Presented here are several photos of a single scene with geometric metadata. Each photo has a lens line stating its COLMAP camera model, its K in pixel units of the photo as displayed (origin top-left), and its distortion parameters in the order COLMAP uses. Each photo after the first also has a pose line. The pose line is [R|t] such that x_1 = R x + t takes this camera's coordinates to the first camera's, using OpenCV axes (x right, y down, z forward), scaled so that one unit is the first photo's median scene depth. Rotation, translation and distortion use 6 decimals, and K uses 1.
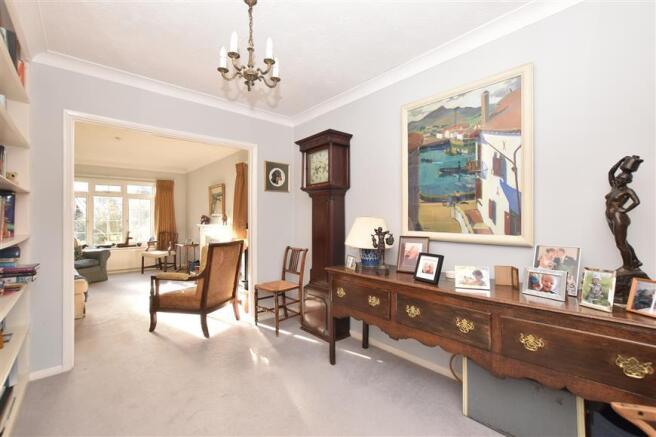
lens RADIAL K [[281.6, 0, 328.0], [0, 281.6, 218.5], [0, 0, 1]] dist [0.001550, 0.000110]
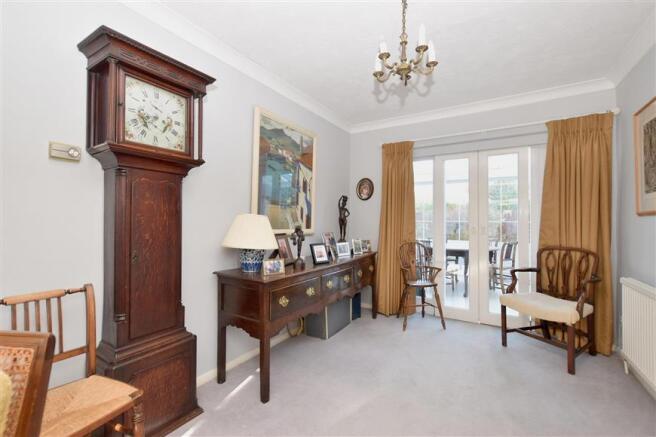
lens RADIAL K [[286.3, 0, 328.0], [0, 286.3, 218.5], [0, 0, 1]] dist [-0.000805, -0.000026]
pose [[-0.294604, 0.010560, 0.955561, -0.962206], [-0.001059, 0.999935, -0.011377, 0.015444], [-0.955619, -0.004364, -0.294574, 1.304141]]
